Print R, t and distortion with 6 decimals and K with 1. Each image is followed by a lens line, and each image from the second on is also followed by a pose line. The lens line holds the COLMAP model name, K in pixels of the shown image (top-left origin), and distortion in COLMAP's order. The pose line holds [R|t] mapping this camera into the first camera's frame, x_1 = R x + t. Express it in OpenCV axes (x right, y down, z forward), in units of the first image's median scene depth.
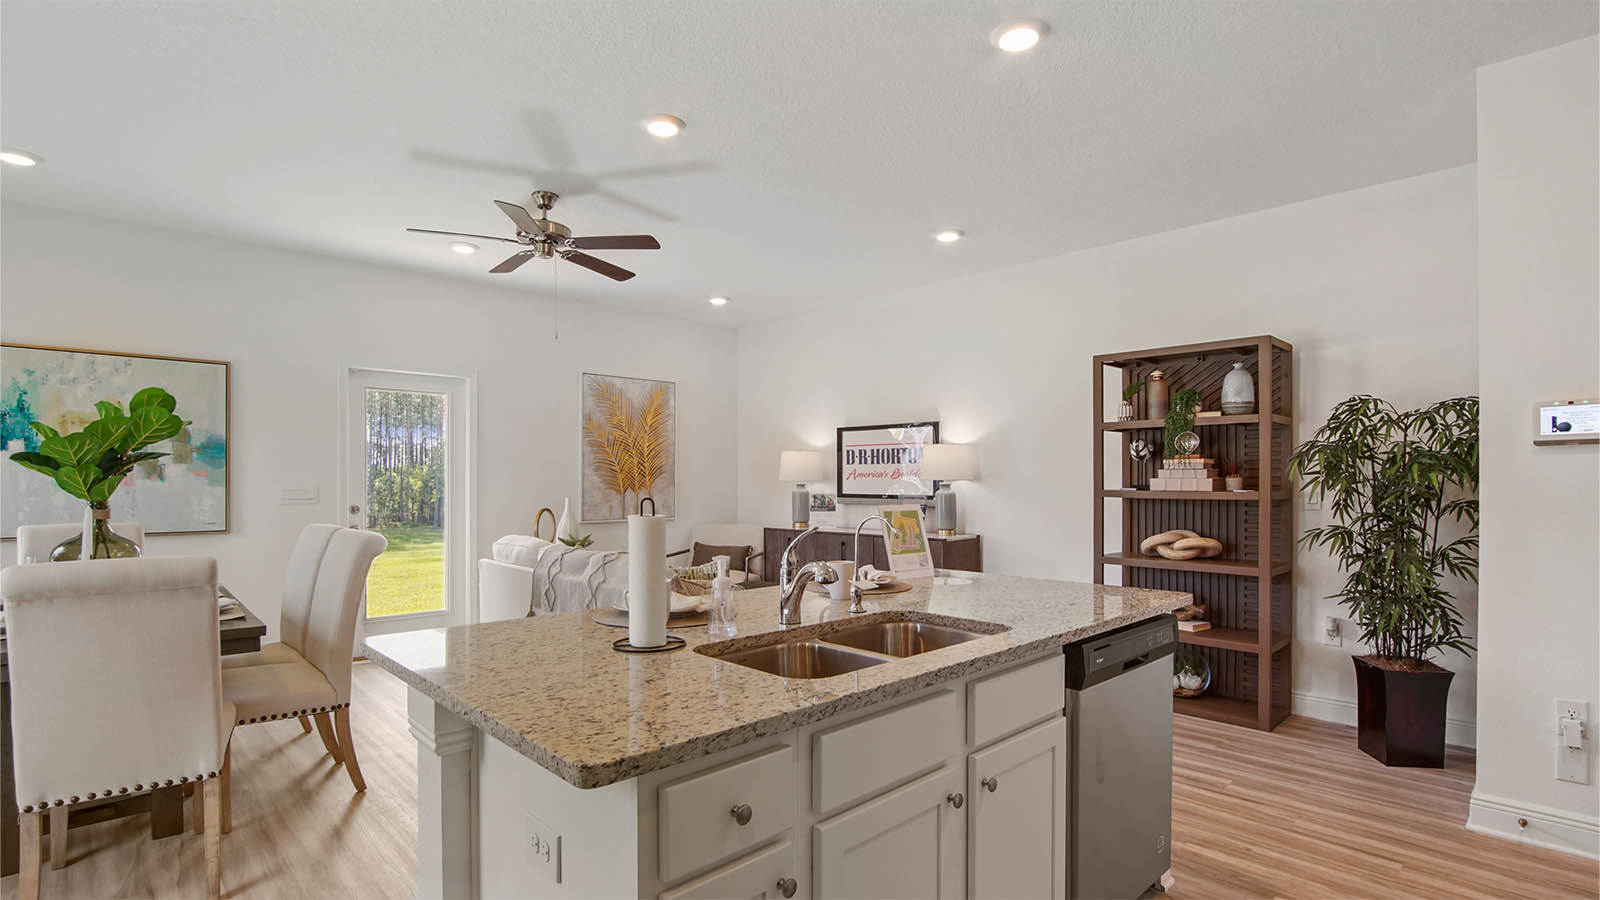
lens RADIAL K [[737.8, 0, 773.1], [0, 737.8, 480.5], [0, 0, 1]] dist [-0.042801, -0.000664]
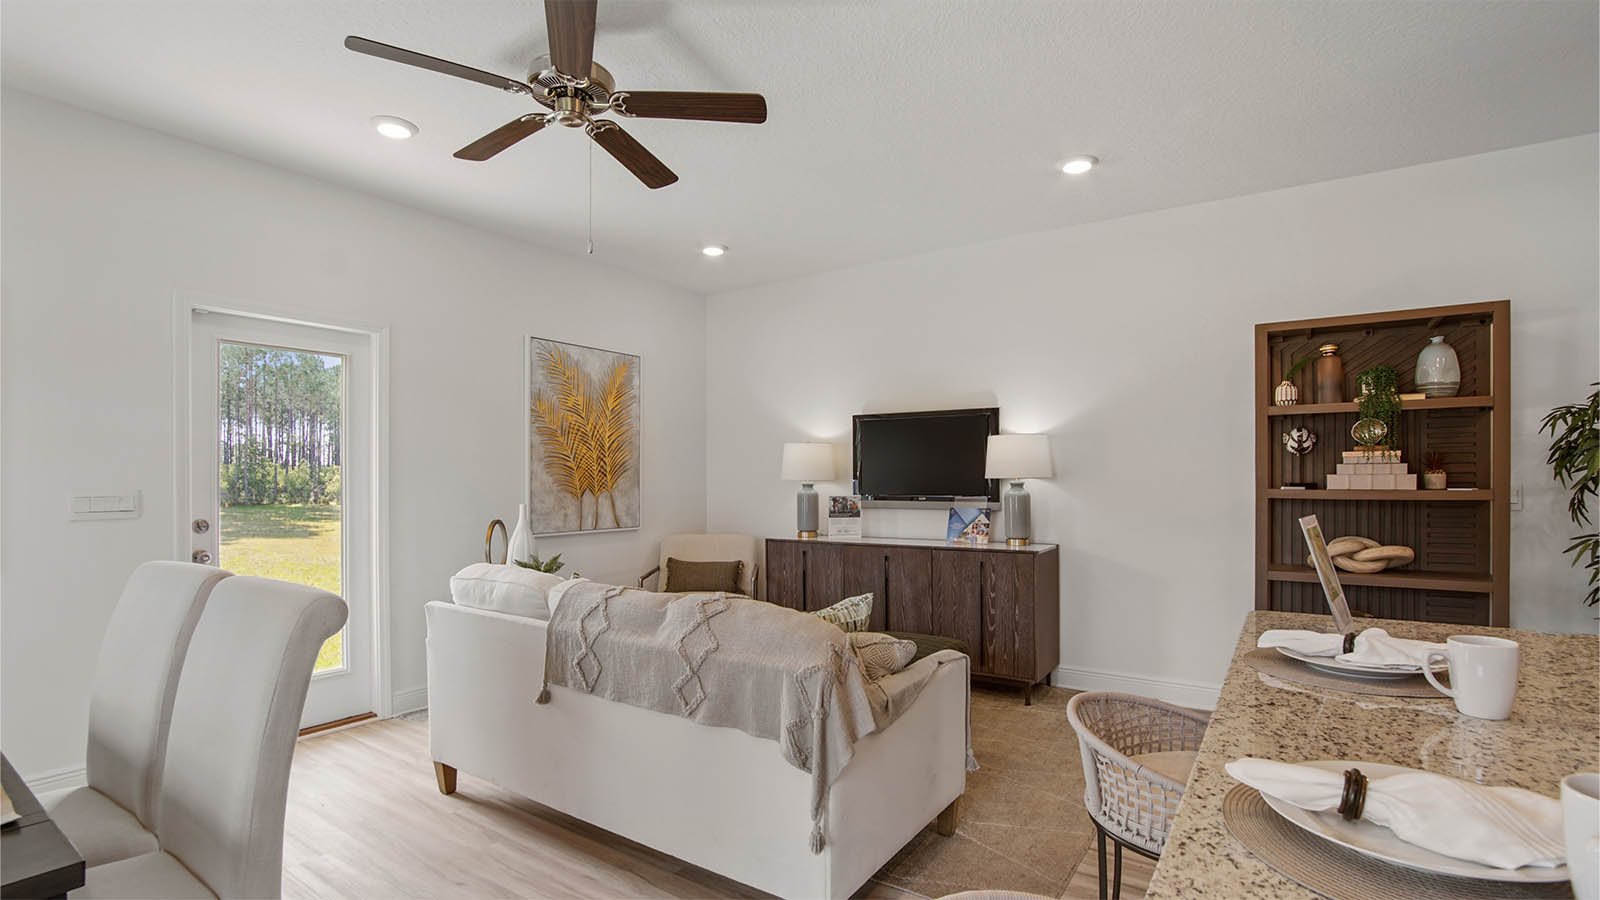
lens RADIAL K [[737.8, 0, 782.9], [0, 737.8, 474.3], [0, 0, 1]] dist [-0.042801, -0.000664]
pose [[0.978533, -0.002063, 0.206078, -0.204870], [0.003732, 0.999963, -0.007712, 0.000366], [-0.206054, 0.008315, 0.978505, 0.275831]]
